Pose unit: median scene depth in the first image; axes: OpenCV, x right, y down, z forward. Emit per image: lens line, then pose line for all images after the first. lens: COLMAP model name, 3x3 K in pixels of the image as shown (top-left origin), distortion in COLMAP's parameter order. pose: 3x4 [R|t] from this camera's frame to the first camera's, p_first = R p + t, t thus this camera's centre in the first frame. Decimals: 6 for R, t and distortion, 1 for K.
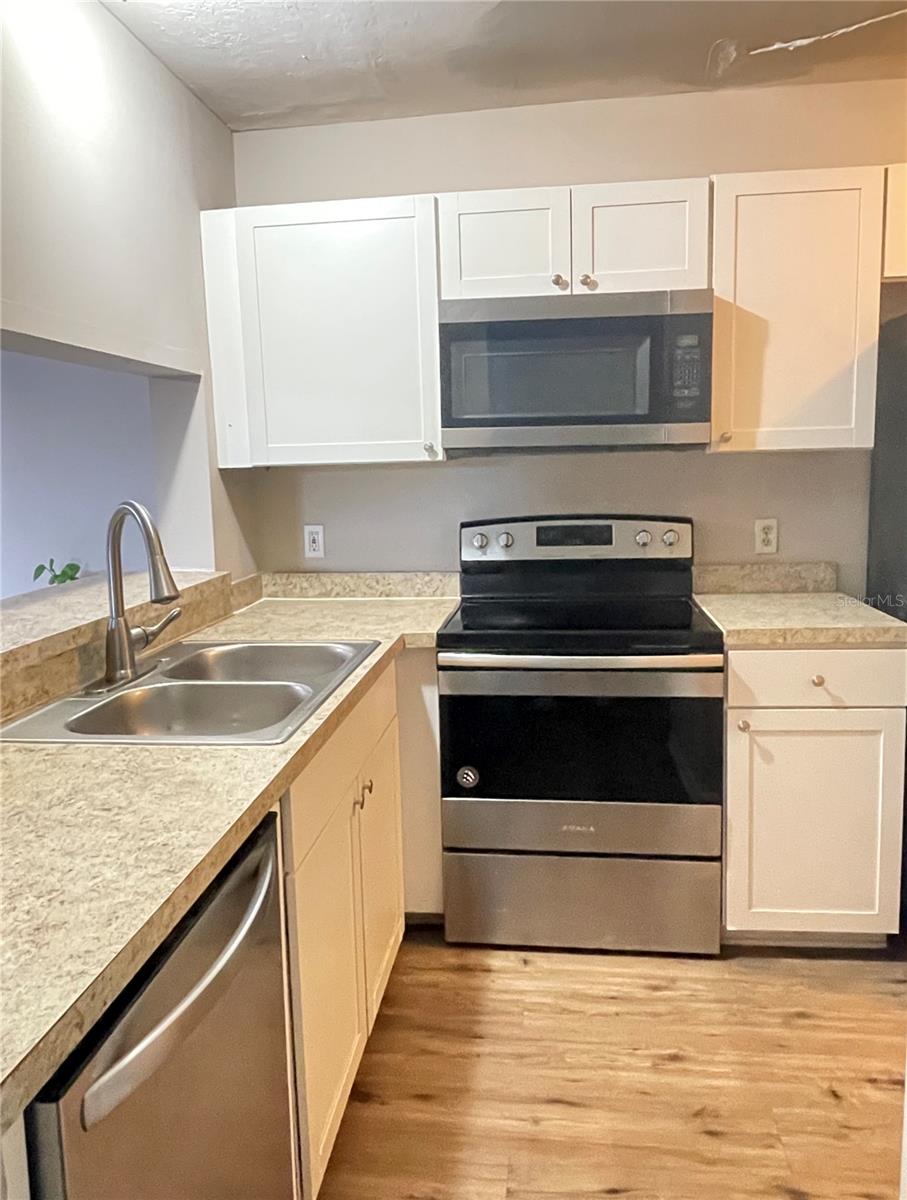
lens RADIAL K [[855.8, 0, 452.3], [0, 855.8, 590.7], [0, 0, 1]] dist [0.007126, -0.009496]
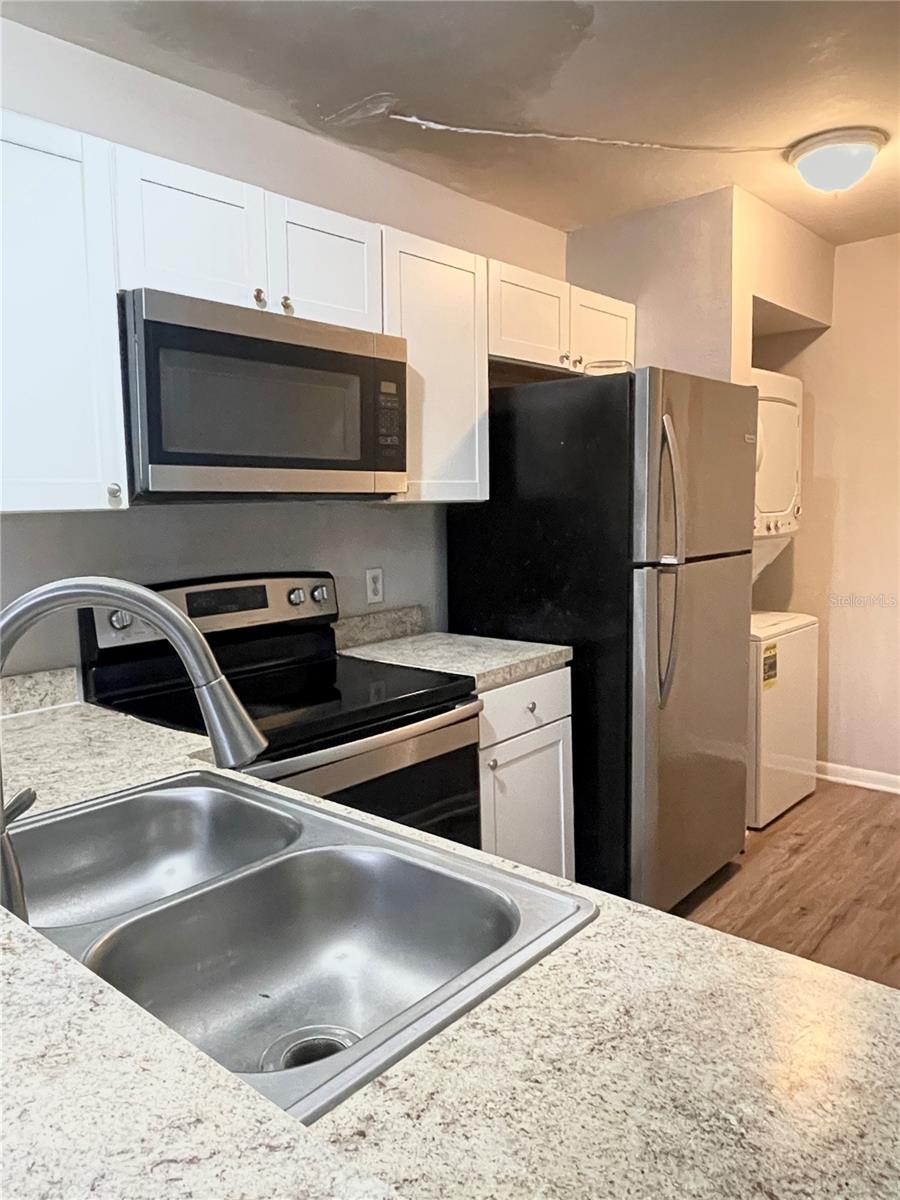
lens RADIAL K [[846.6, 0, 449.9], [0, 846.6, 604.7], [0, 0, 1]] dist [0.006368, -0.022392]
pose [[0.564855, -0.086568, 0.820637, -0.490743], [0.130444, 0.991345, 0.014790, -0.053052], [-0.814815, 0.098693, 0.571258, 0.419100]]
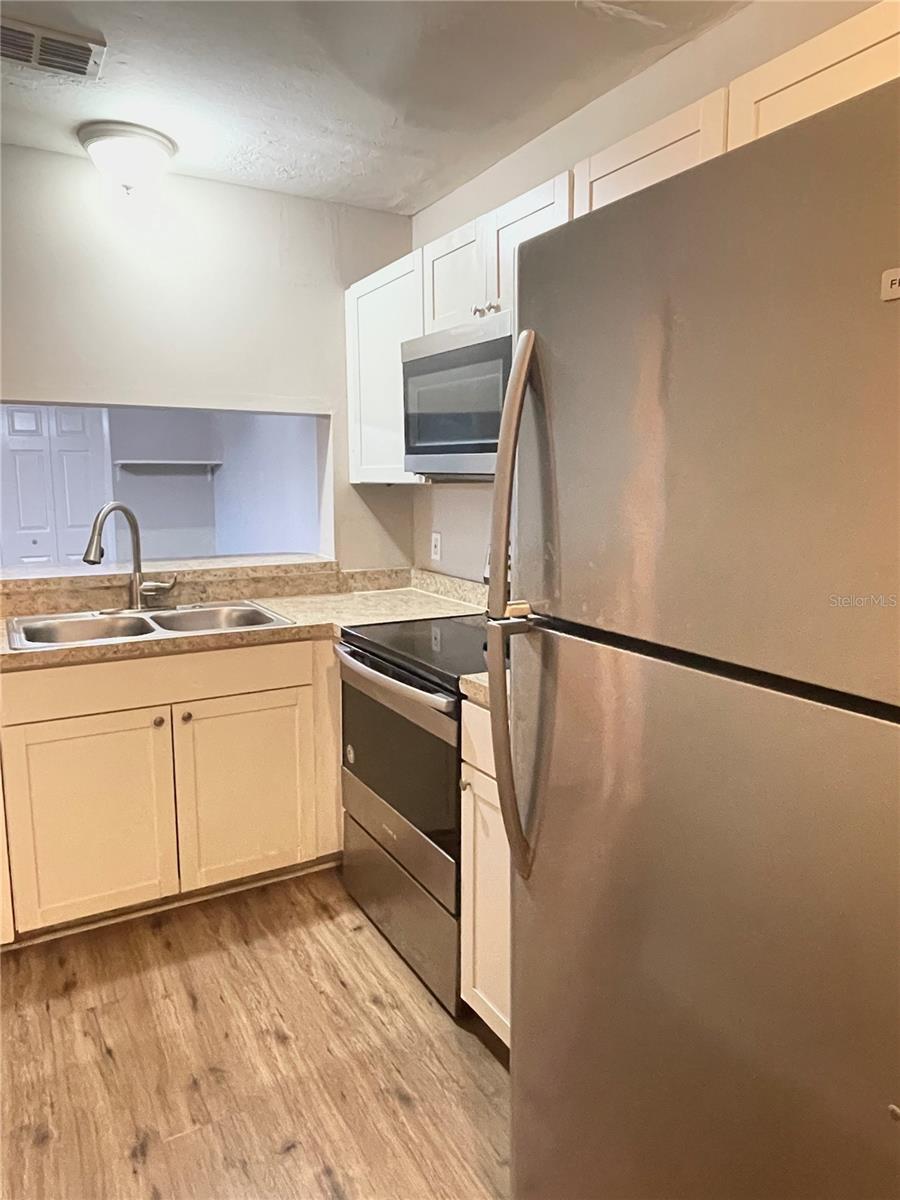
lens RADIAL K [[784.0, 0, 451.0], [0, 784.0, 599.2], [0, 0, 1]] dist [0.003120, -0.001012]
pose [[0.601142, 0.148854, -0.785157, 0.919345], [-0.136475, 0.987188, 0.082666, -0.099639], [0.787403, 0.057460, 0.613755, 0.442354]]
